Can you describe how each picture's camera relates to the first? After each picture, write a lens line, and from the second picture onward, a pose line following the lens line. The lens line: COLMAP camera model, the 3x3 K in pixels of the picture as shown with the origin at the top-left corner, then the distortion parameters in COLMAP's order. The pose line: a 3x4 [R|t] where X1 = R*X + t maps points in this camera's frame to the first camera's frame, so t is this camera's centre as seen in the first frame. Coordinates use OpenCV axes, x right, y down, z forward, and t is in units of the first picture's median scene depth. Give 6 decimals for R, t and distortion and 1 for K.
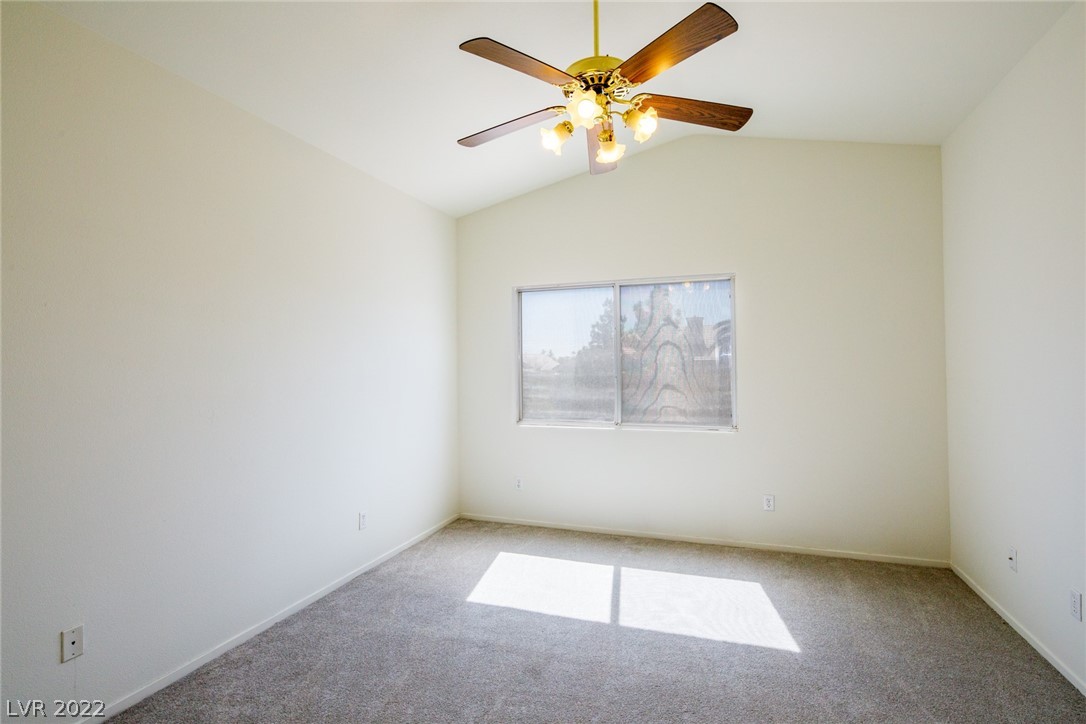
lens RADIAL K [[539.3, 0, 540.9], [0, 539.3, 363.8], [0, 0, 1]] dist [0.009437, -0.003422]
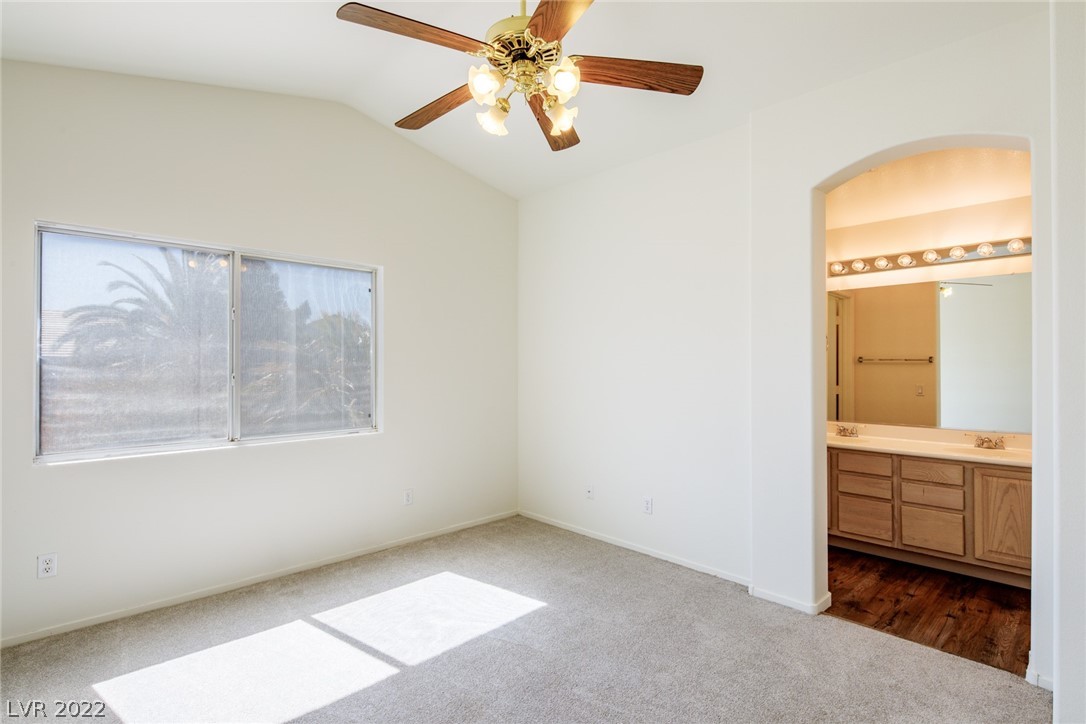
lens RADIAL K [[539.3, 0, 541.7], [0, 539.3, 361.6], [0, 0, 1]] dist [0.009437, -0.003422]
pose [[0.434377, 0.011740, 0.900655, -0.409622], [-0.006755, 0.999929, -0.009776, 0.008660], [-0.900706, -0.001838, 0.434426, 0.340814]]
